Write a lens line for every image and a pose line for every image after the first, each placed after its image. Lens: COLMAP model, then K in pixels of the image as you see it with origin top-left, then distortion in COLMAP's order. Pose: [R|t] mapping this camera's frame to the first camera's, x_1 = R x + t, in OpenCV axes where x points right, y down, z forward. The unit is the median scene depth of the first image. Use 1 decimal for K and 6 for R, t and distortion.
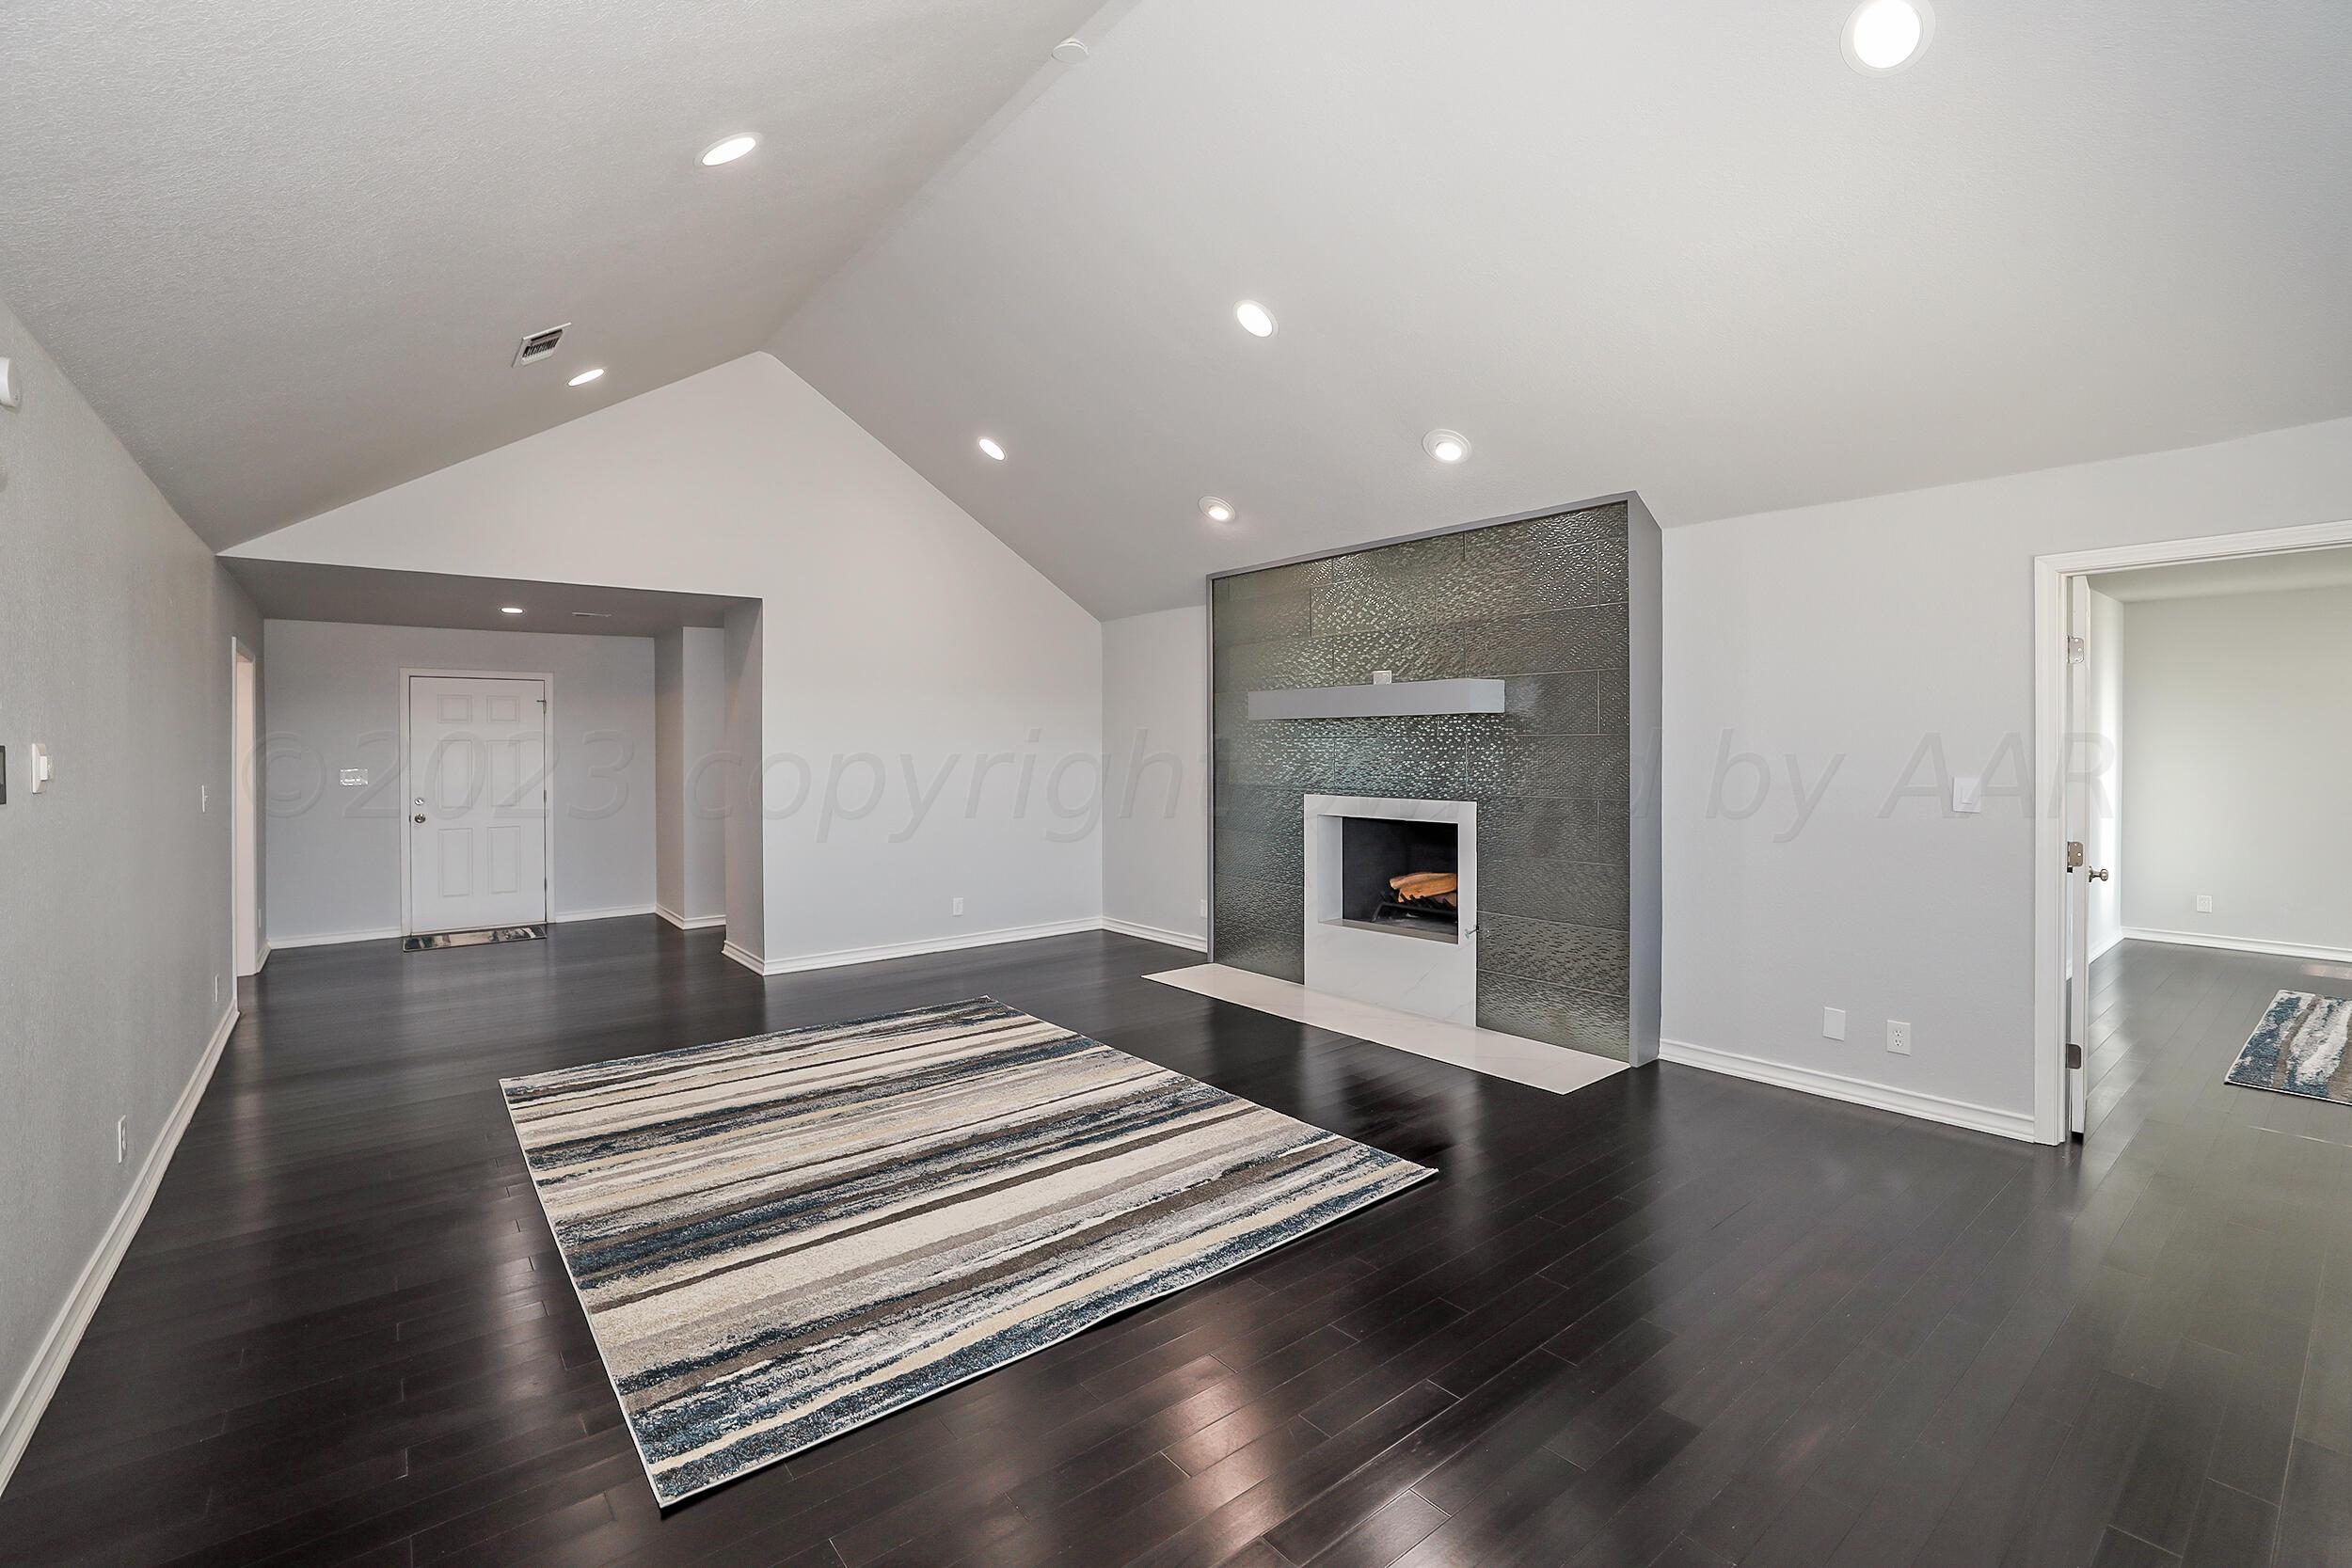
lens RADIAL K [[1010.0, 0, 1169.3], [0, 1010.0, 759.8], [0, 0, 1]] dist [-0.024556, 0.000562]
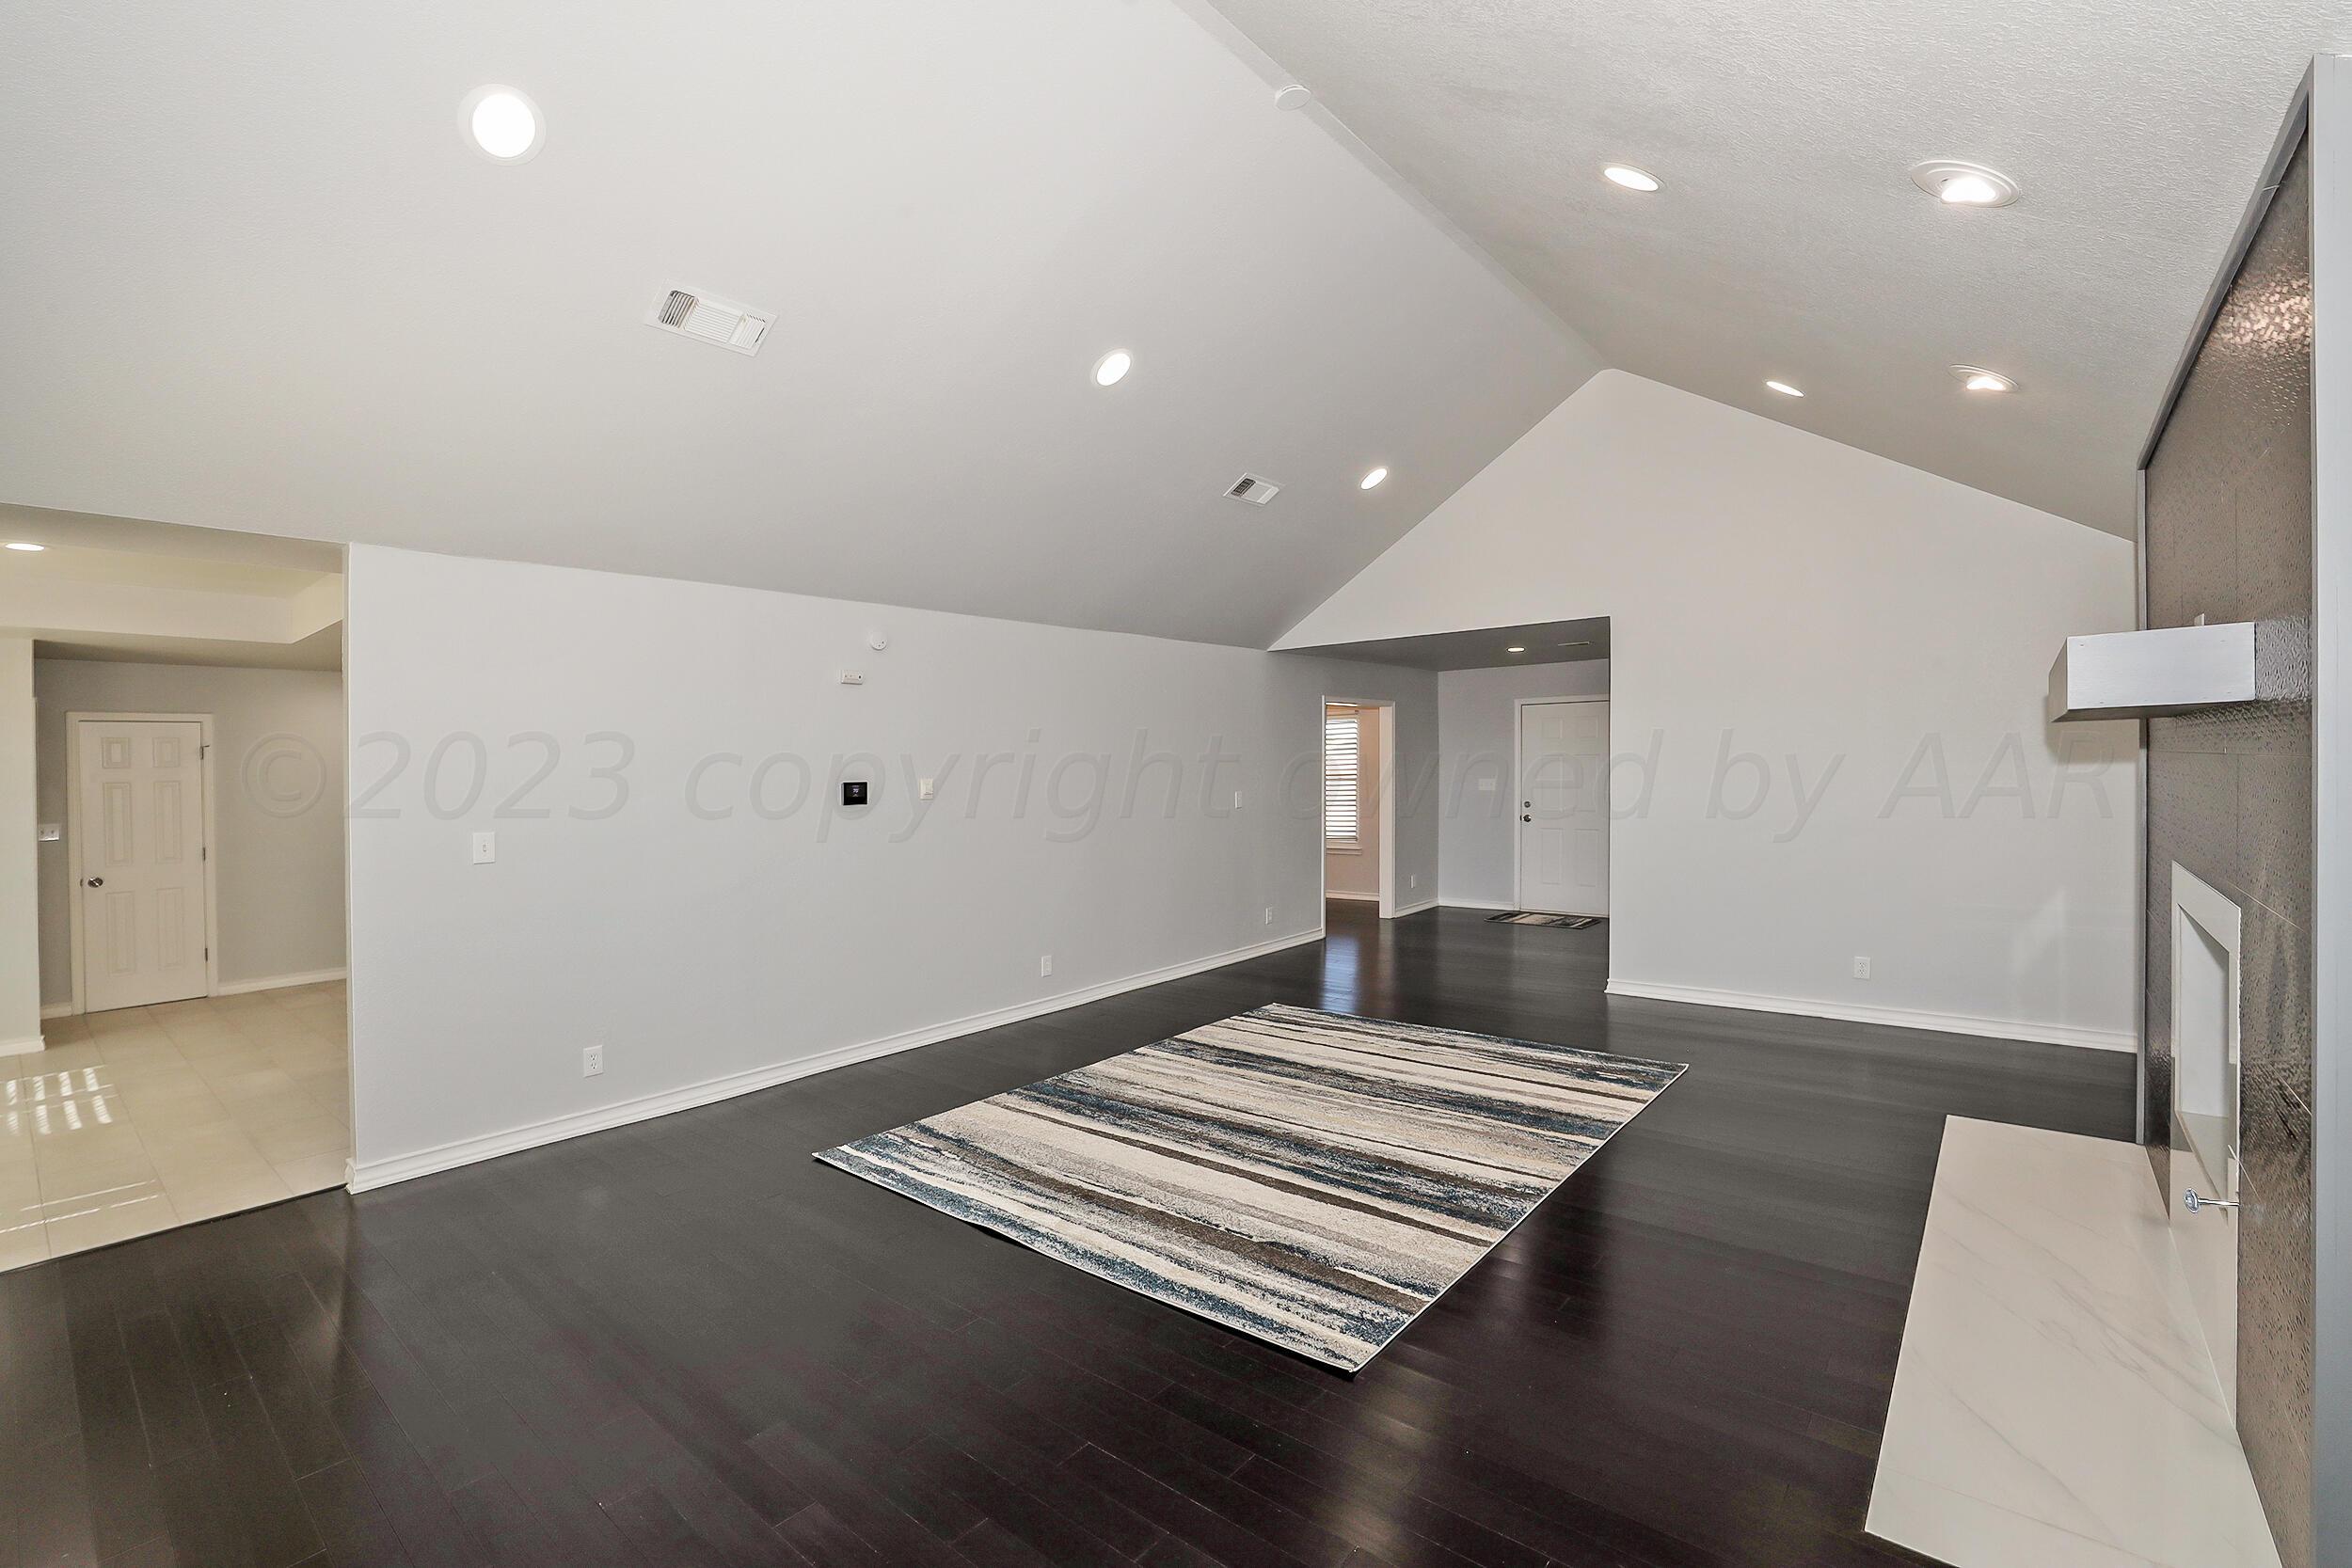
lens RADIAL K [[1010.0, 0, 1161.6], [0, 1010.0, 790.9], [0, 0, 1]] dist [-0.024556, 0.000562]
pose [[0.205230, 0.021401, -0.978480, 0.843824], [0.012074, 0.999629, 0.024396, -0.026562], [0.978639, -0.016821, 0.204895, 0.650764]]
